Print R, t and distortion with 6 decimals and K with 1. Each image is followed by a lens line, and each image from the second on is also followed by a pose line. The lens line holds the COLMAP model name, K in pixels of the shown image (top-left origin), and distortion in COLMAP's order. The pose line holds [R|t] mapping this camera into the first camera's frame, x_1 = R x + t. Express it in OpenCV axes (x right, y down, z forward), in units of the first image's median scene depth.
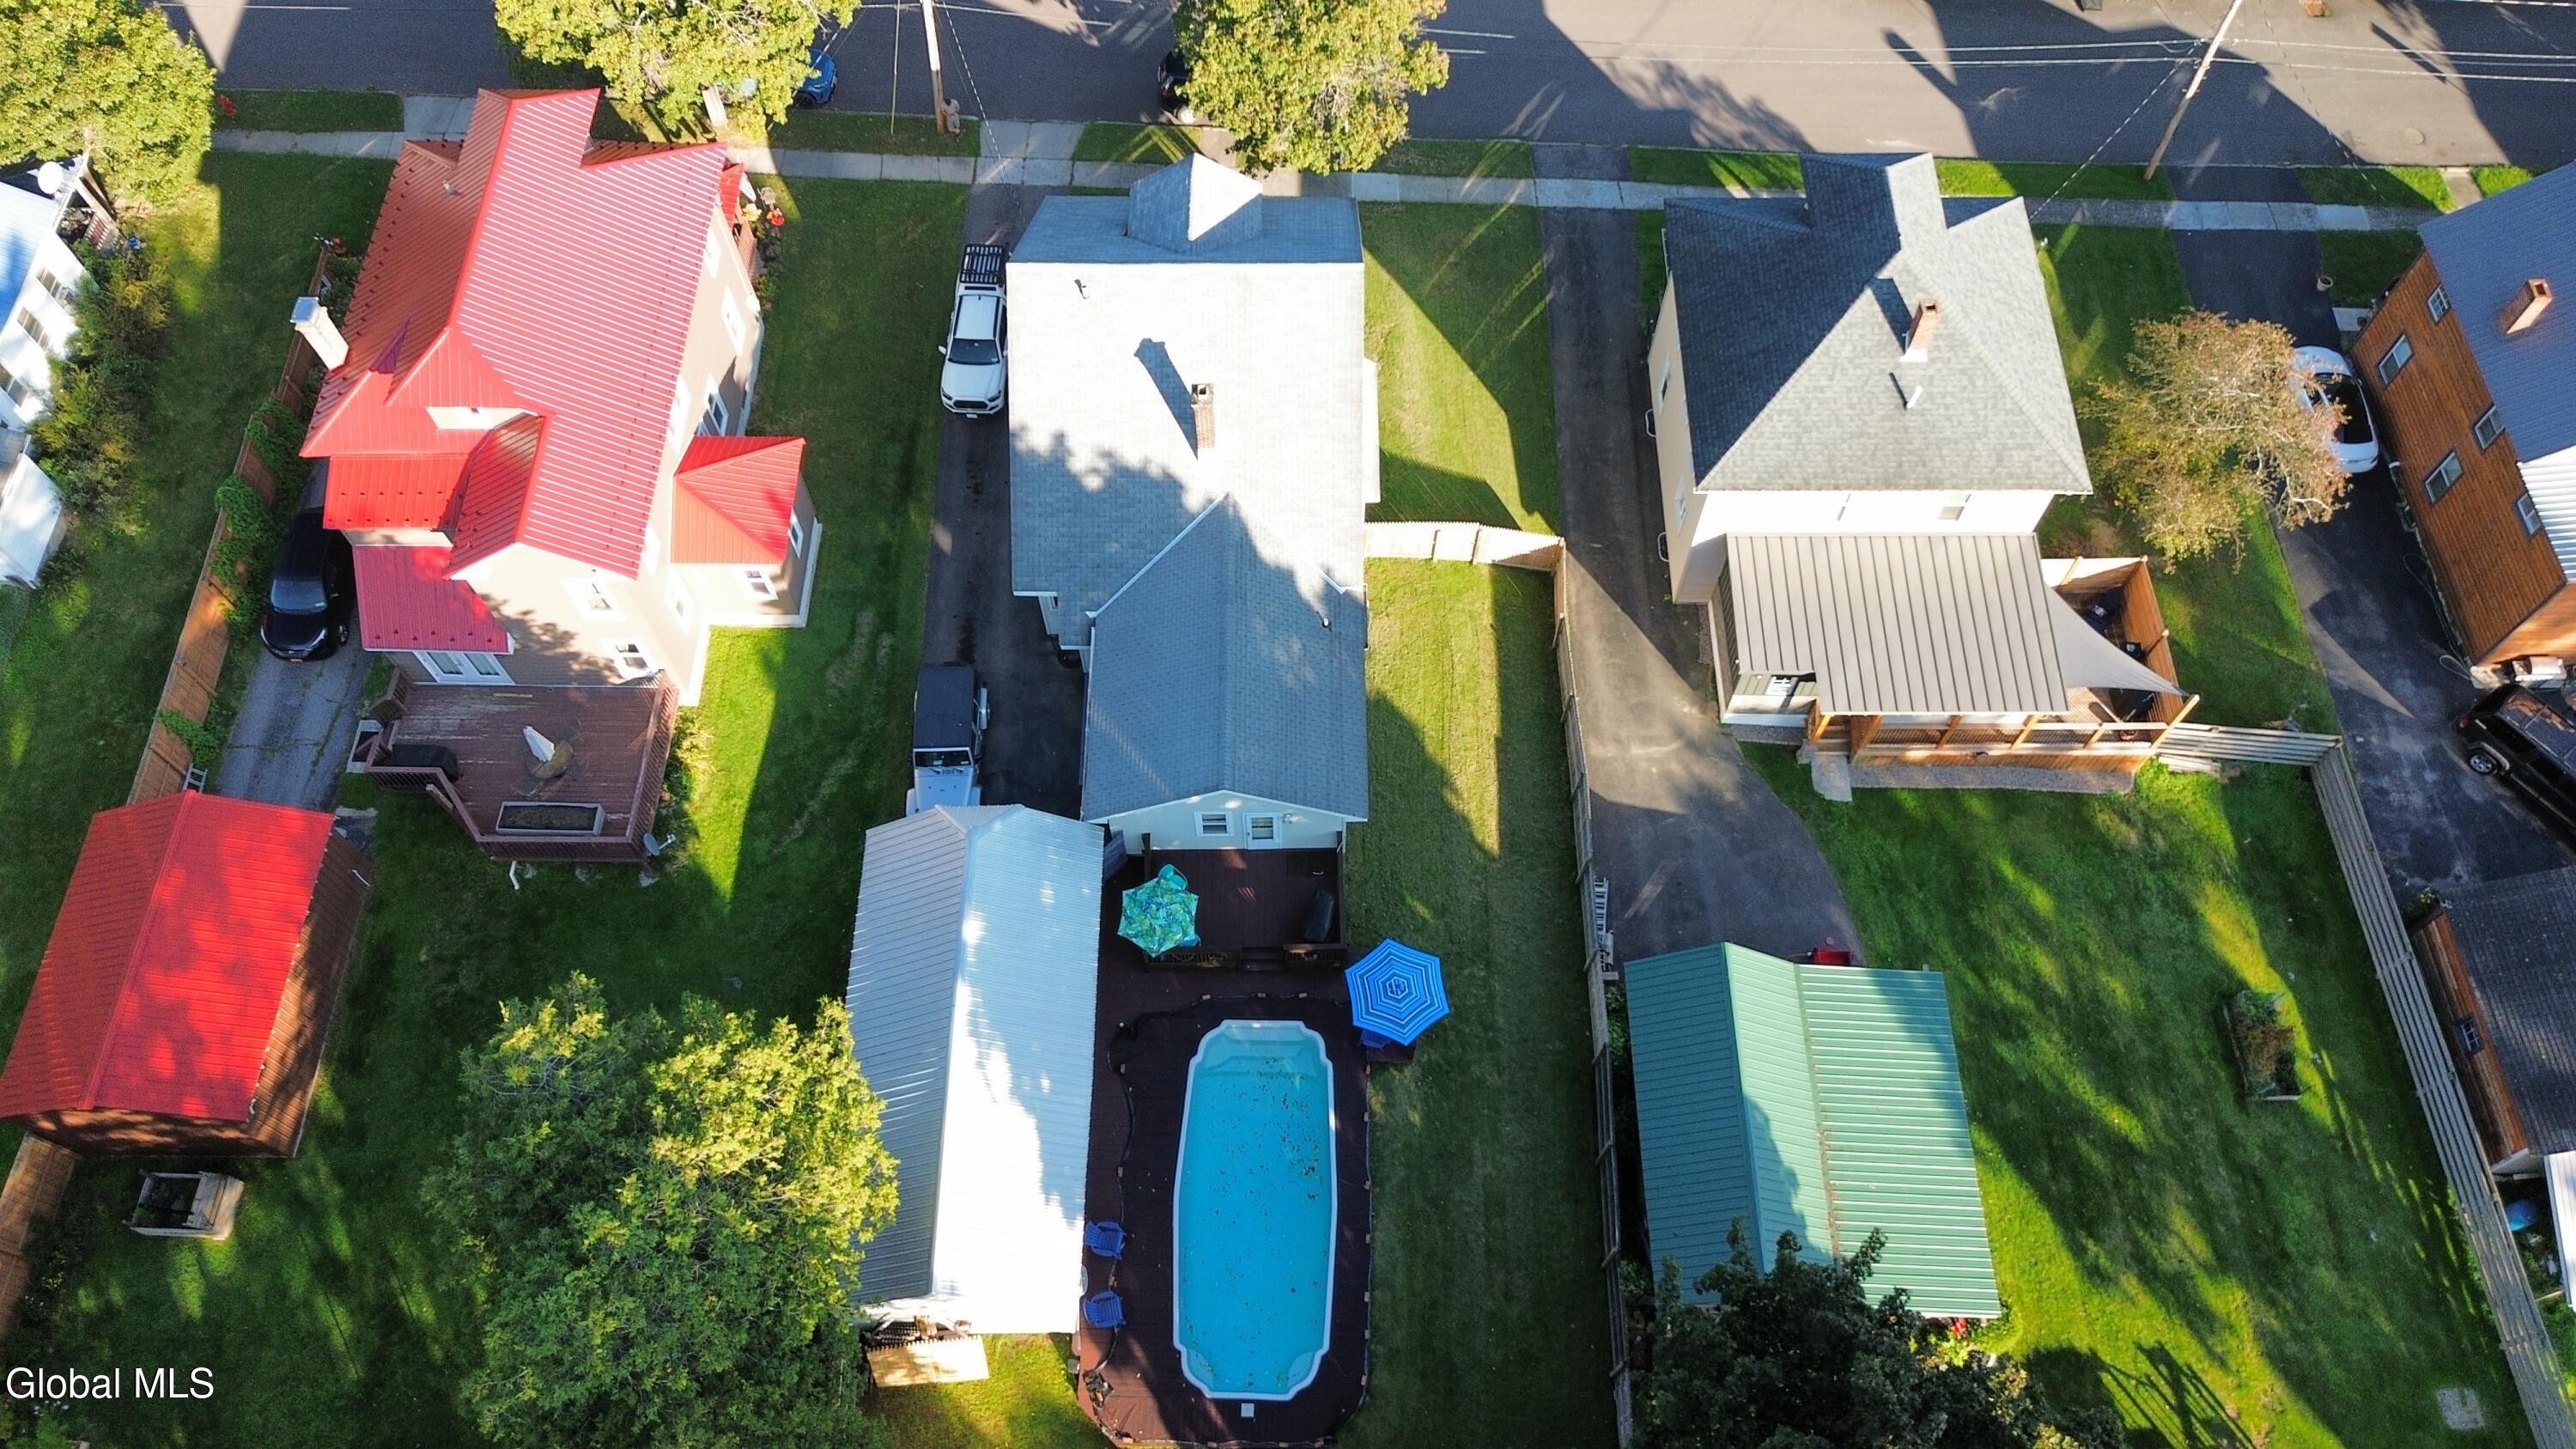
lens RADIAL K [[1827.2, 0, 1289.5], [0, 1827.2, 723.7], [0, 0, 1]] dist [0.045112, -0.041863]
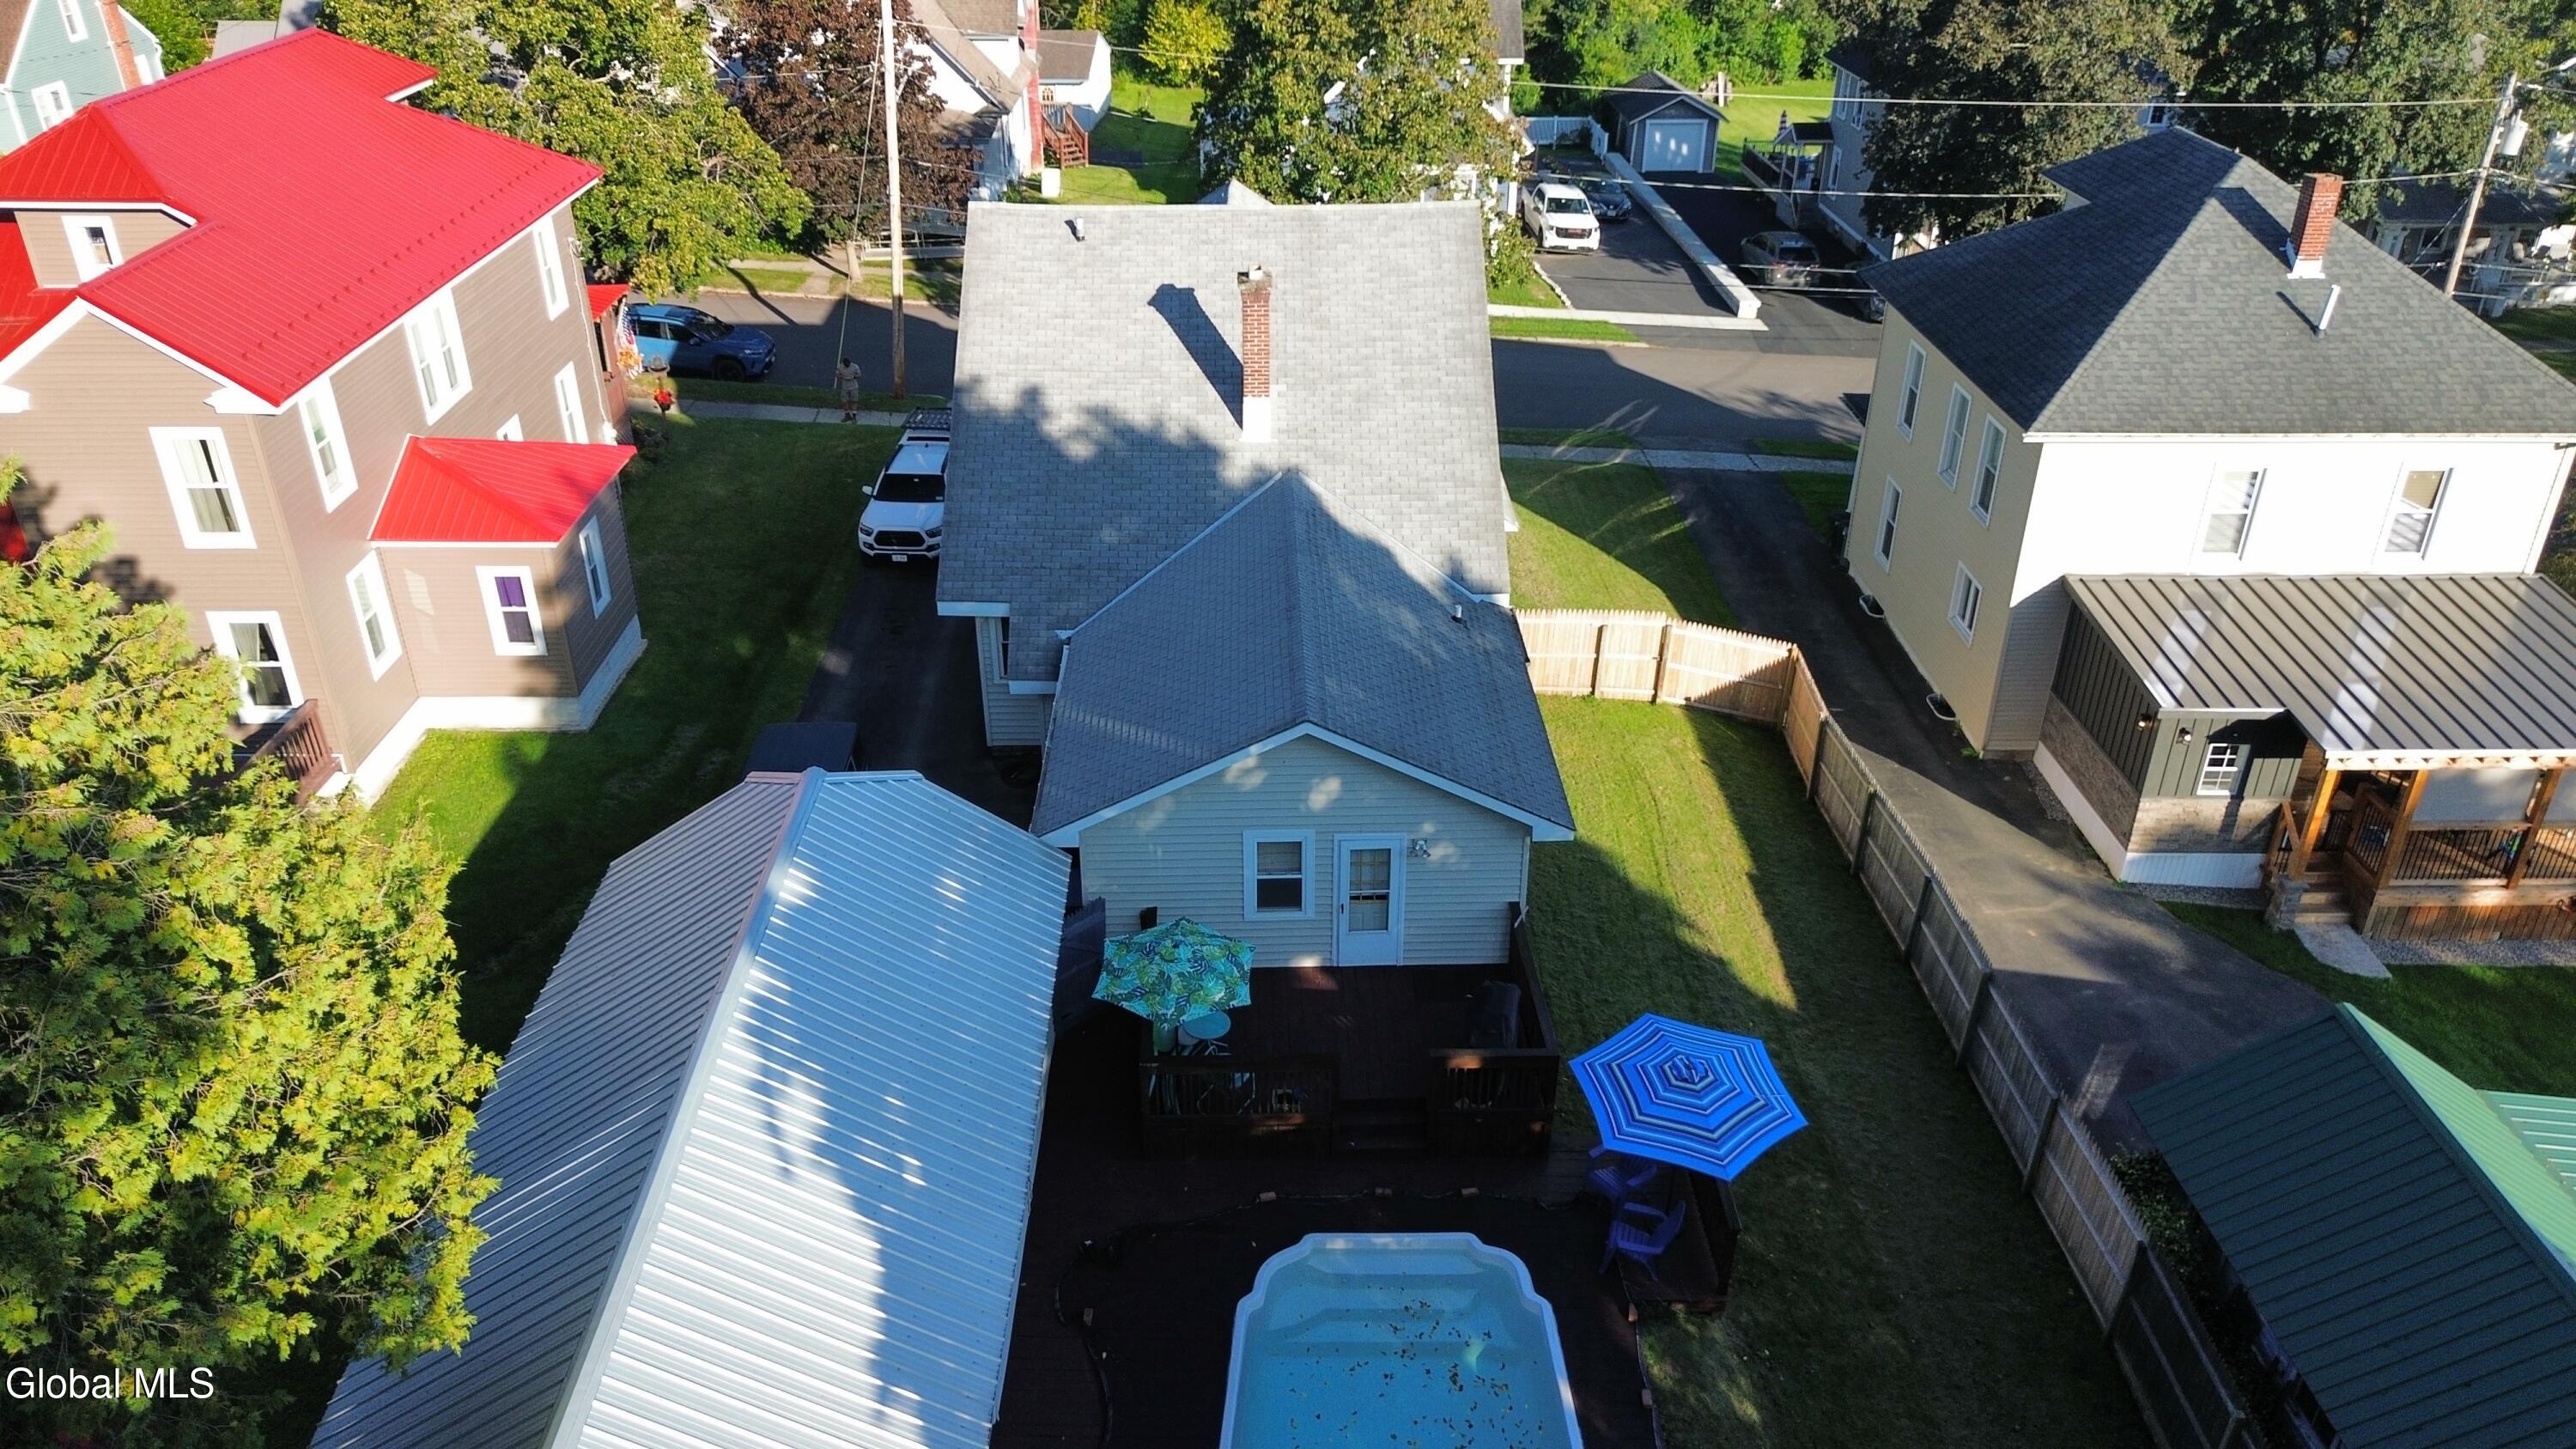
lens RADIAL K [[1827.2, 0, 1285.6], [0, 1827.2, 703.7], [0, 0, 1]] dist [0.045112, -0.041863]
pose [[0.999711, 0.001177, 0.024001, -0.050668], [0.012068, 0.839104, -0.543837, 0.291841], [-0.020779, 0.543970, 0.838847, 0.511566]]
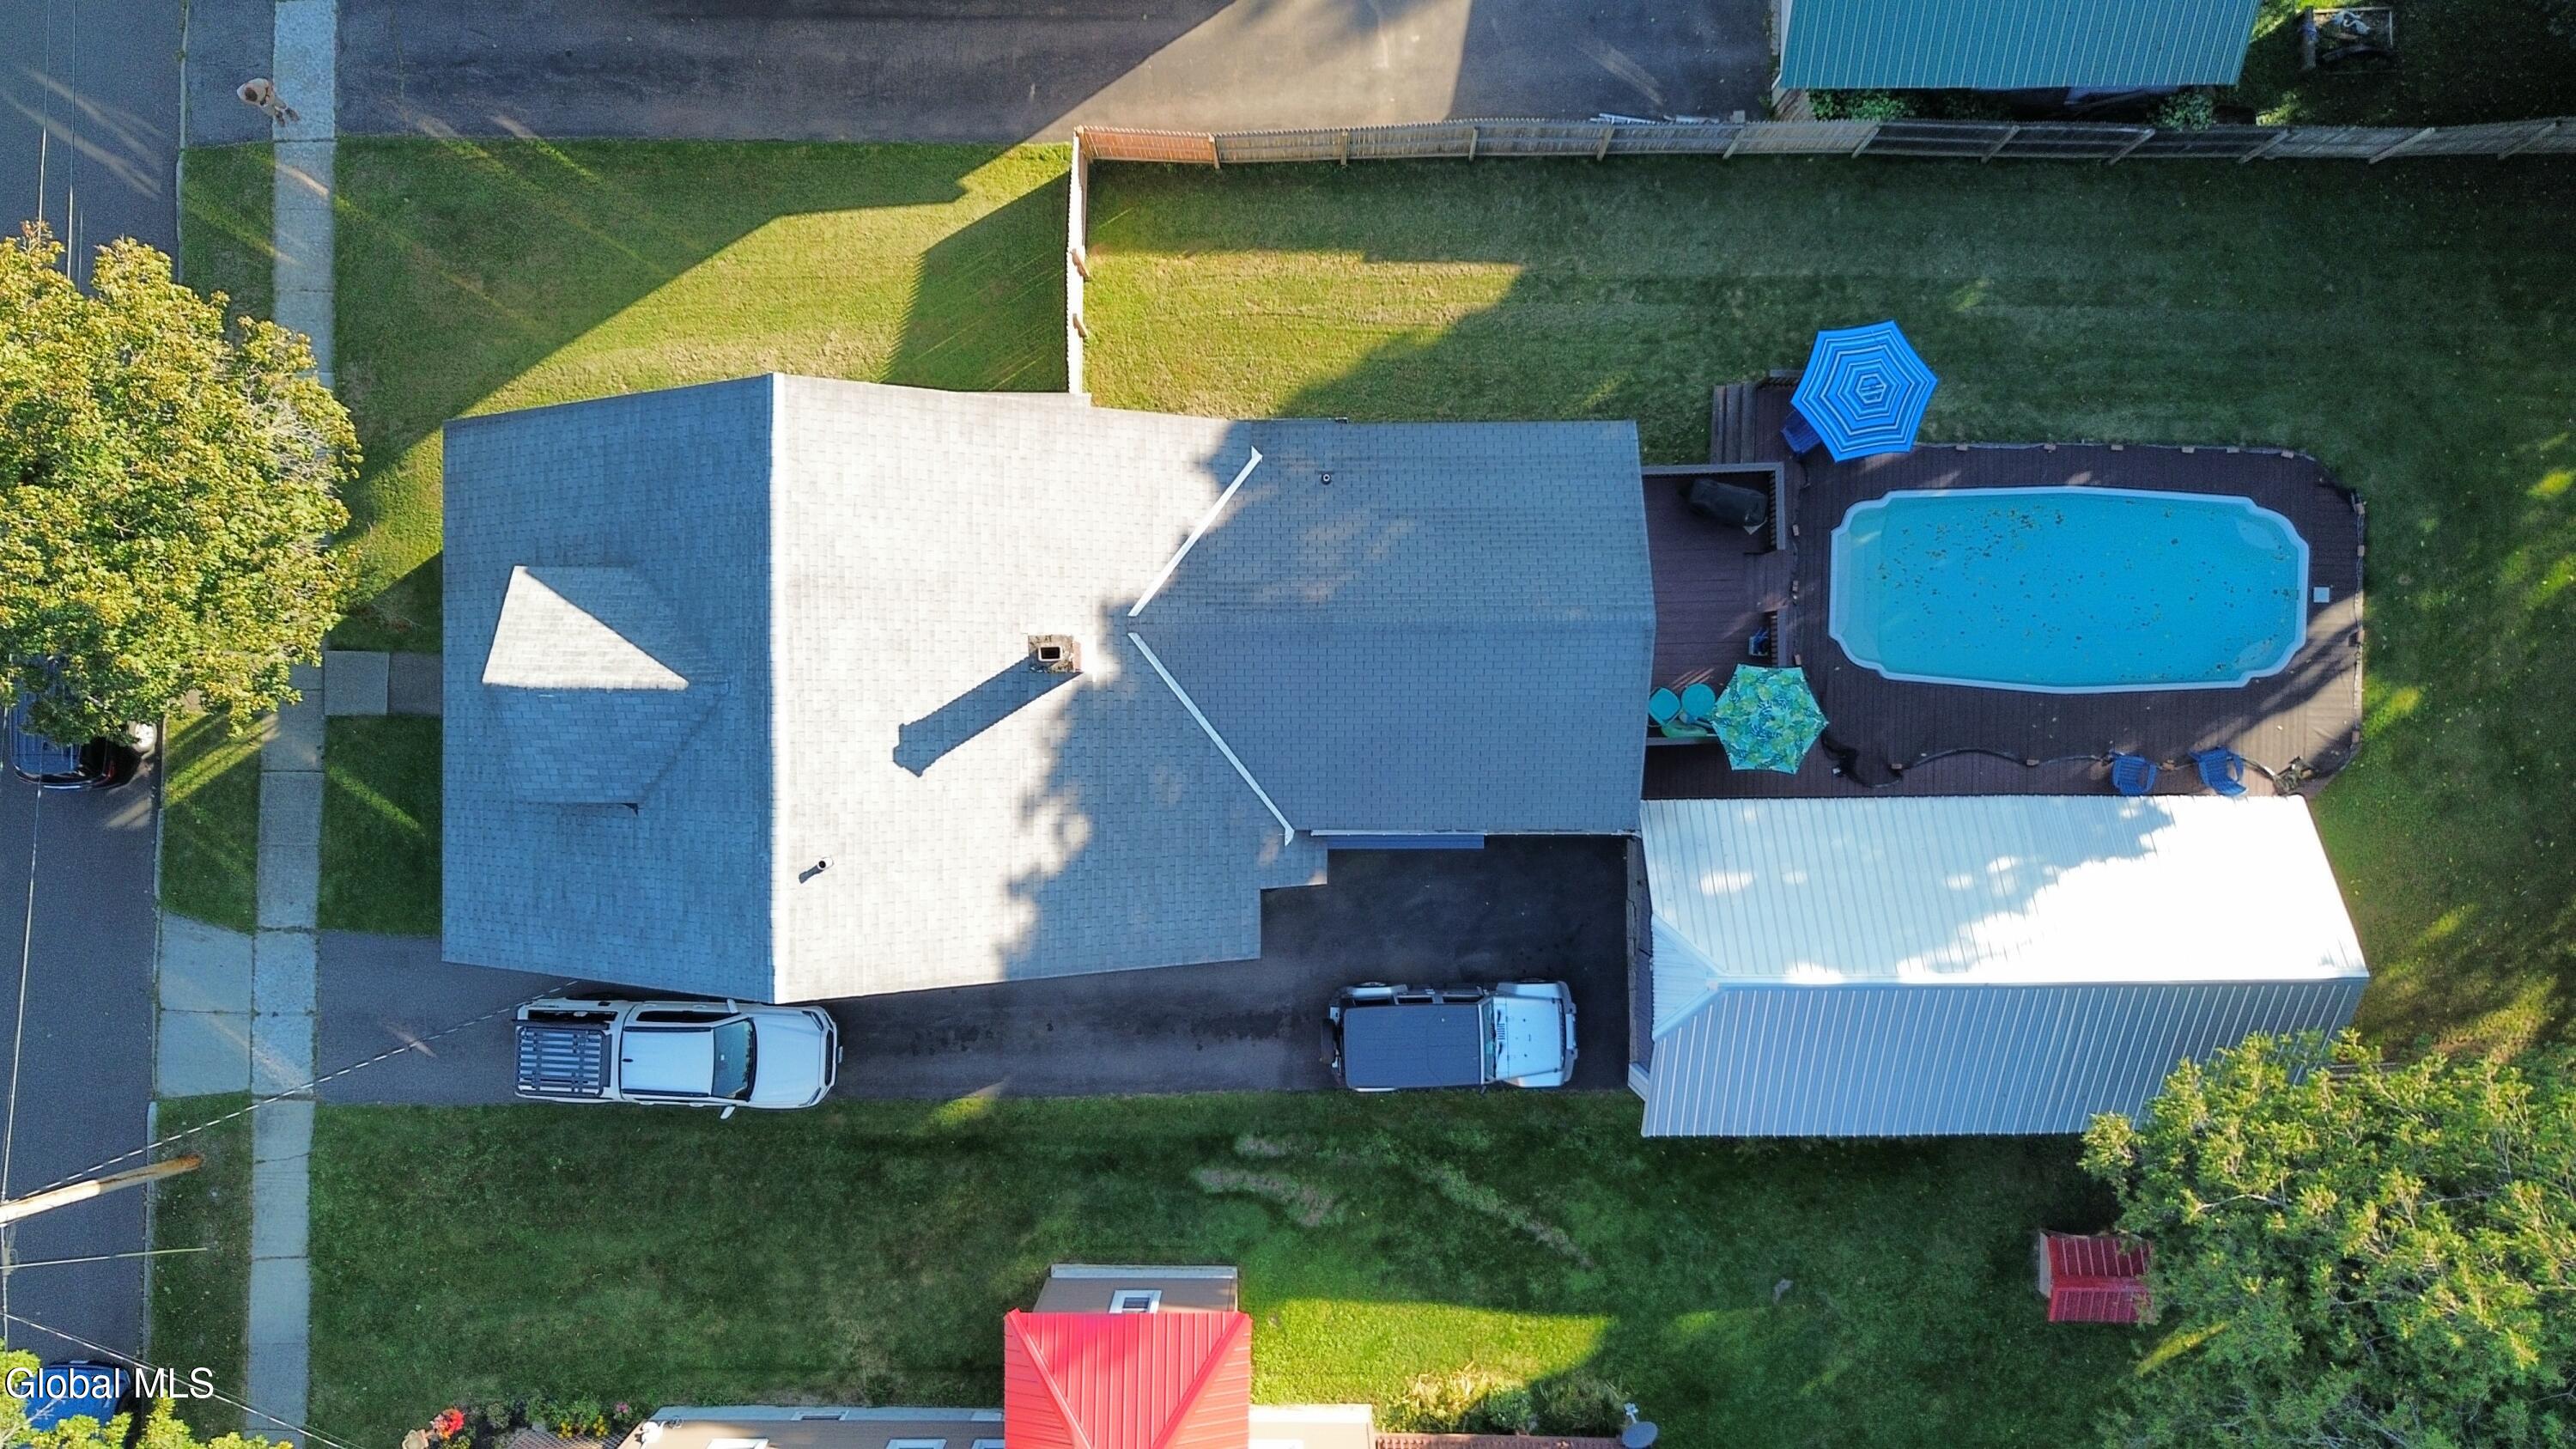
lens RADIAL K [[1827.2, 0, 1286.3], [0, 1827.2, 728.0], [0, 0, 1]] dist [0.045112, -0.041863]
pose [[-0.003870, -0.999988, -0.003077, -0.068028], [0.879418, -0.004868, 0.476025, -0.378801], [-0.476034, -0.000864, 0.879427, 0.423589]]
